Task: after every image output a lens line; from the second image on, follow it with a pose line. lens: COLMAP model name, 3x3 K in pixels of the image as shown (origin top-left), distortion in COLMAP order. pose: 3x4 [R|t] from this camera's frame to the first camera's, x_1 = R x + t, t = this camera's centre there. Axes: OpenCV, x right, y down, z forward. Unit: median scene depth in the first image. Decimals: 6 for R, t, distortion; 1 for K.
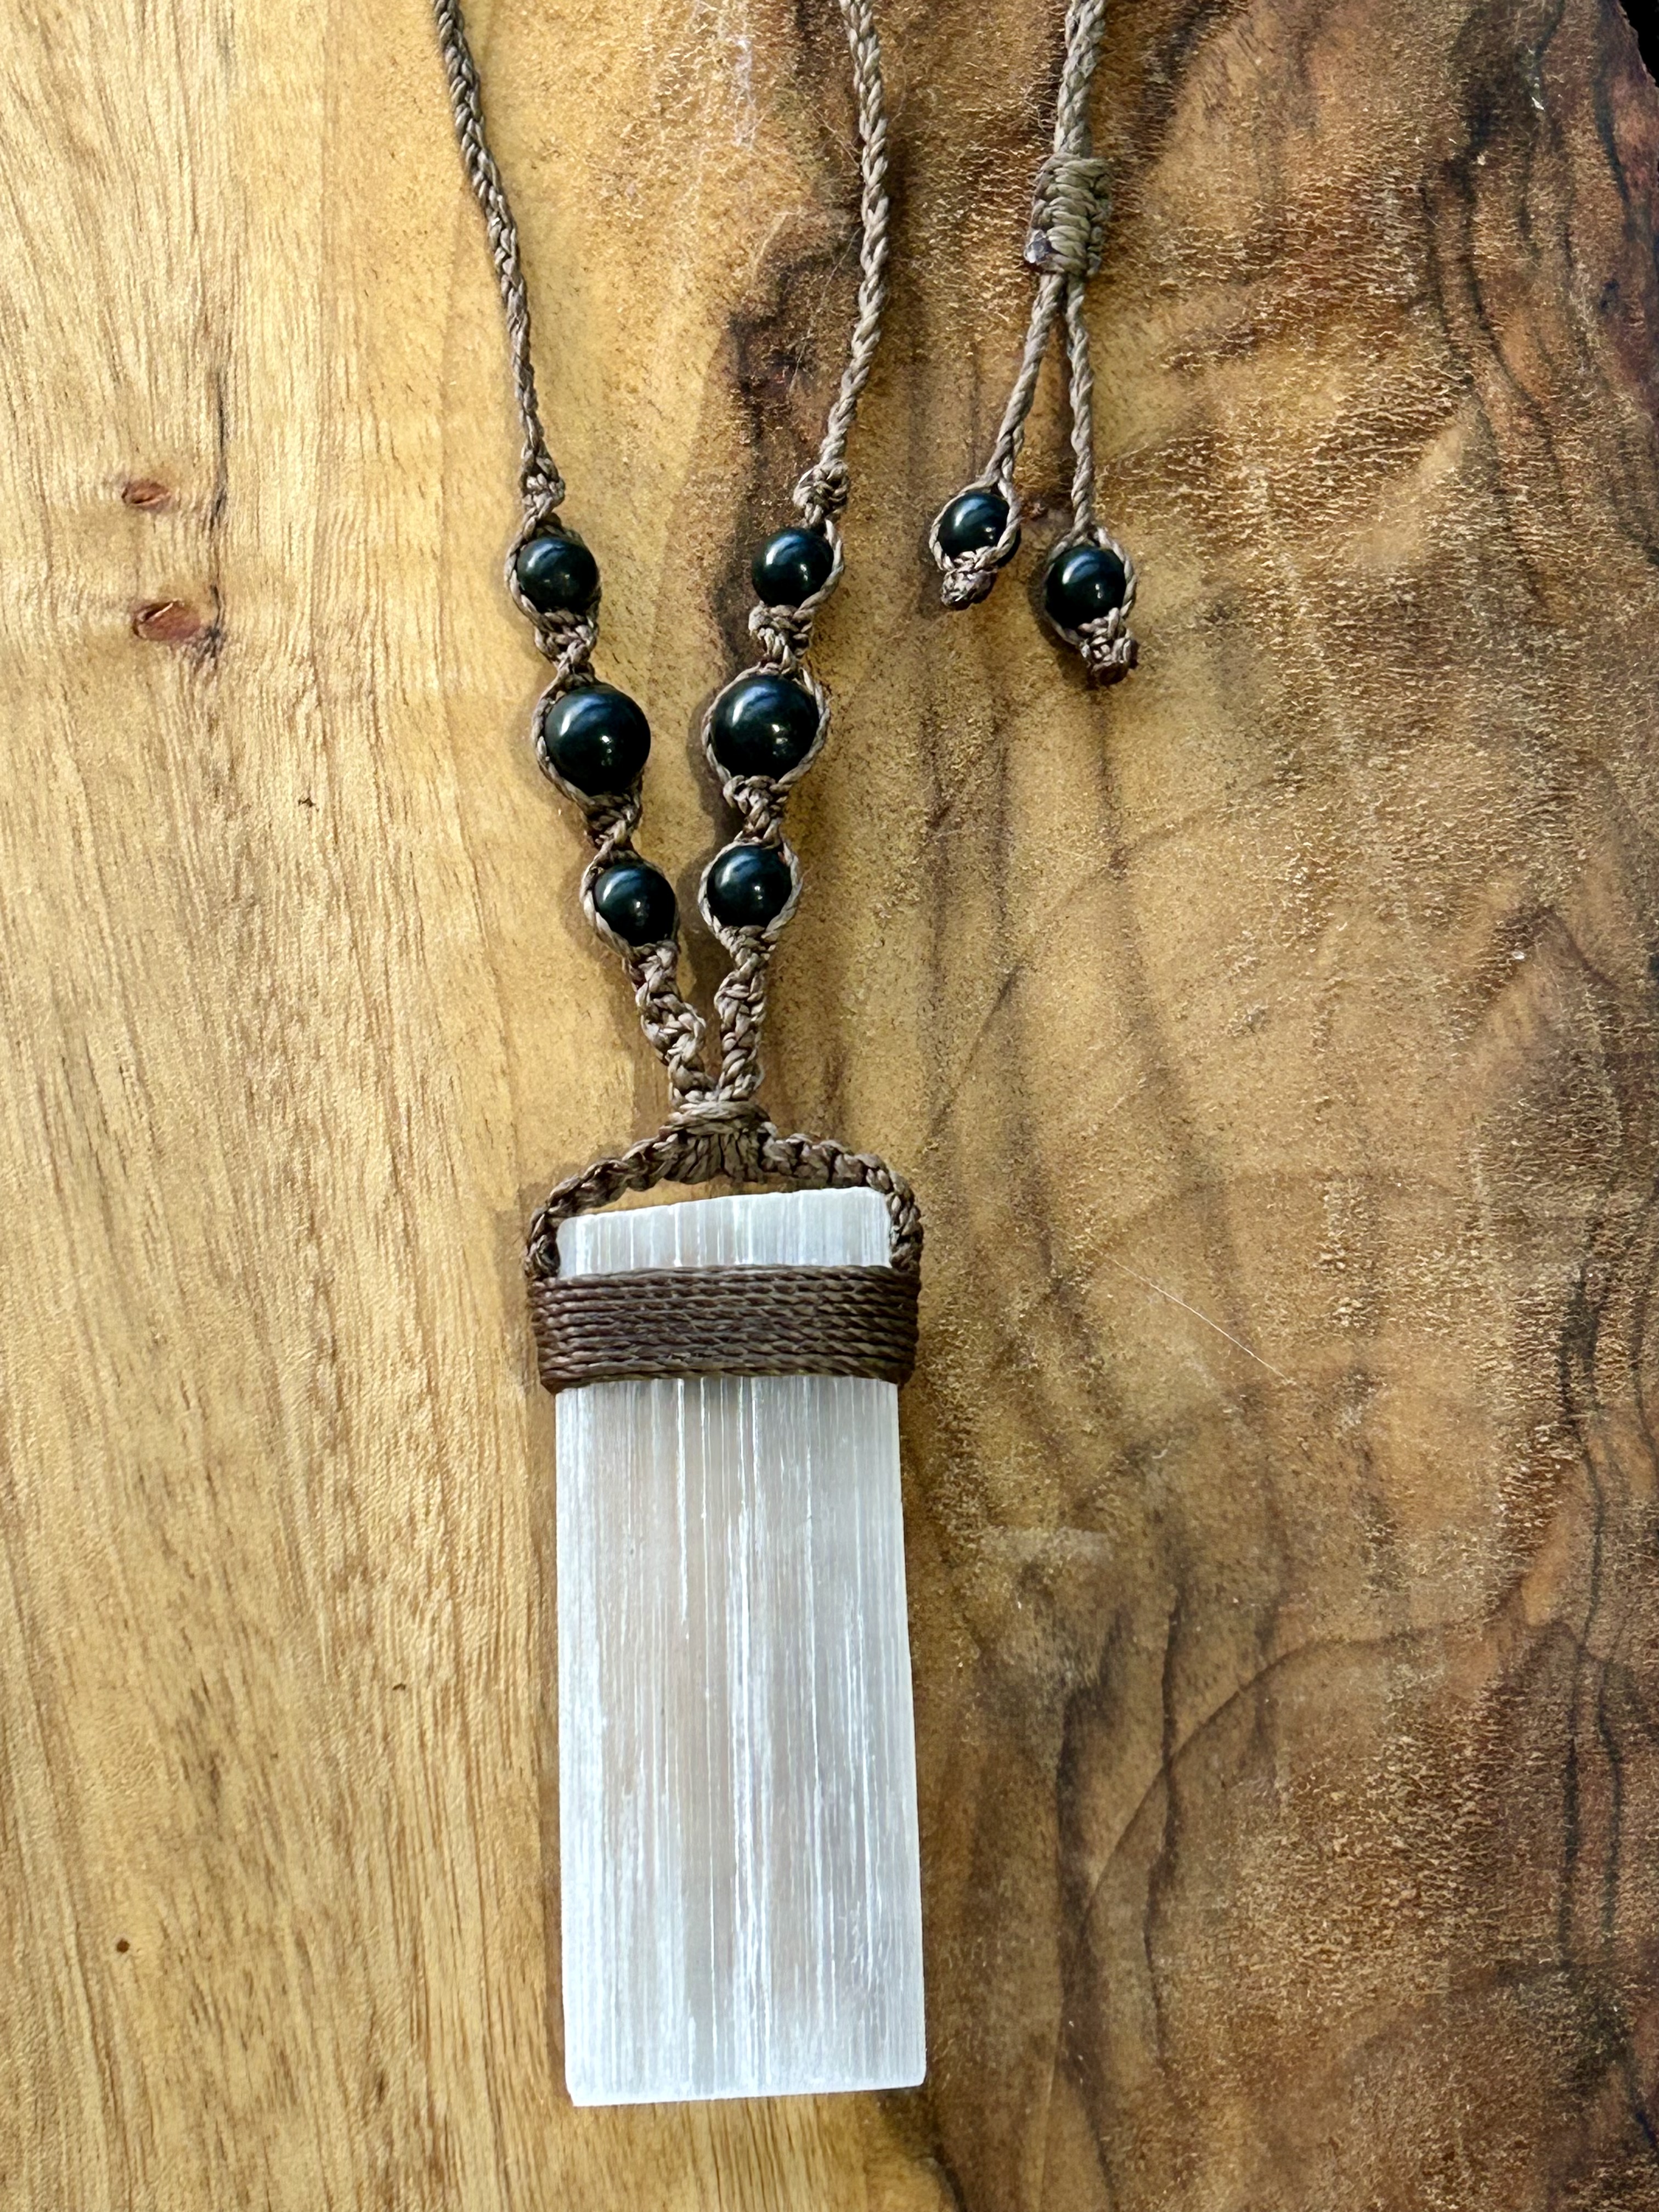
lens RADIAL K [[4720.1, 0, 818.0], [0, 4720.1, 1101.7], [0, 0, 1]] dist [0.247529, -1.176644]
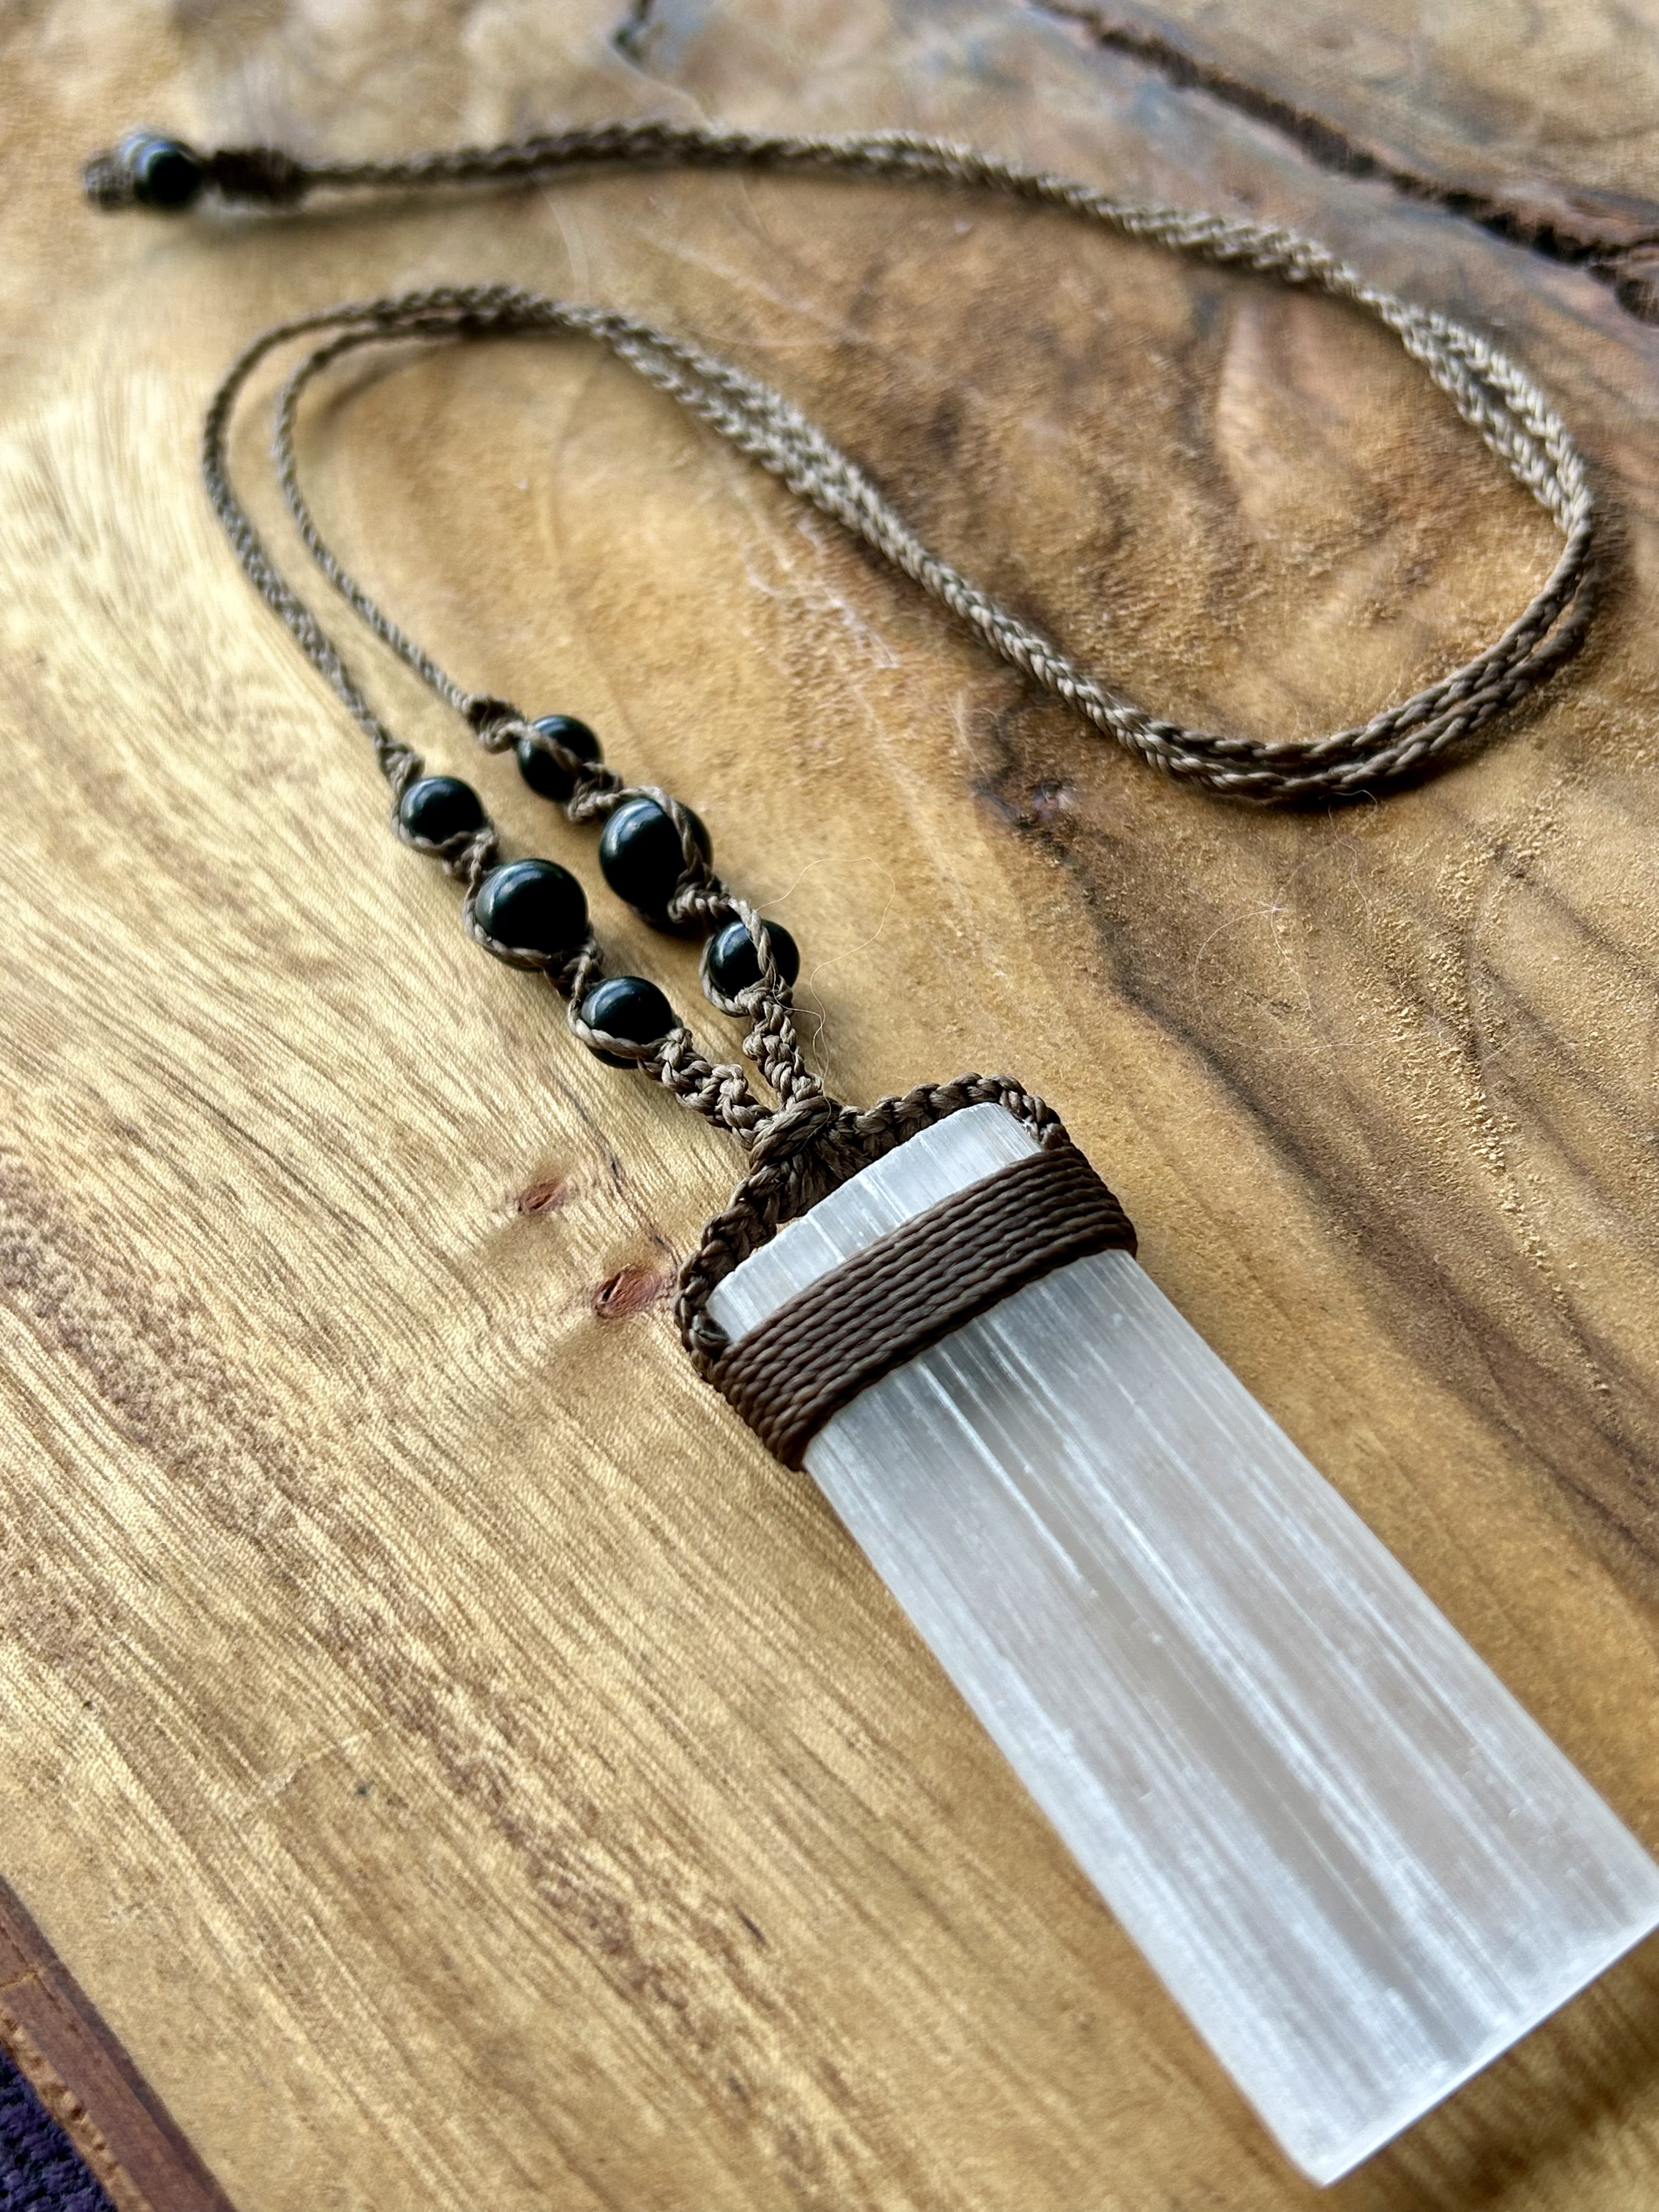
lens RADIAL K [[2552.6, 0, 831.4], [0, 2552.6, 1072.0], [0, 0, 1]] dist [0.173521, -0.672014]
pose [[0.860505, -0.496035, 0.116109, -0.140828], [0.505627, 0.803739, -0.313601, 0.035812], [0.062235, 0.328563, 0.942429, 0.542326]]
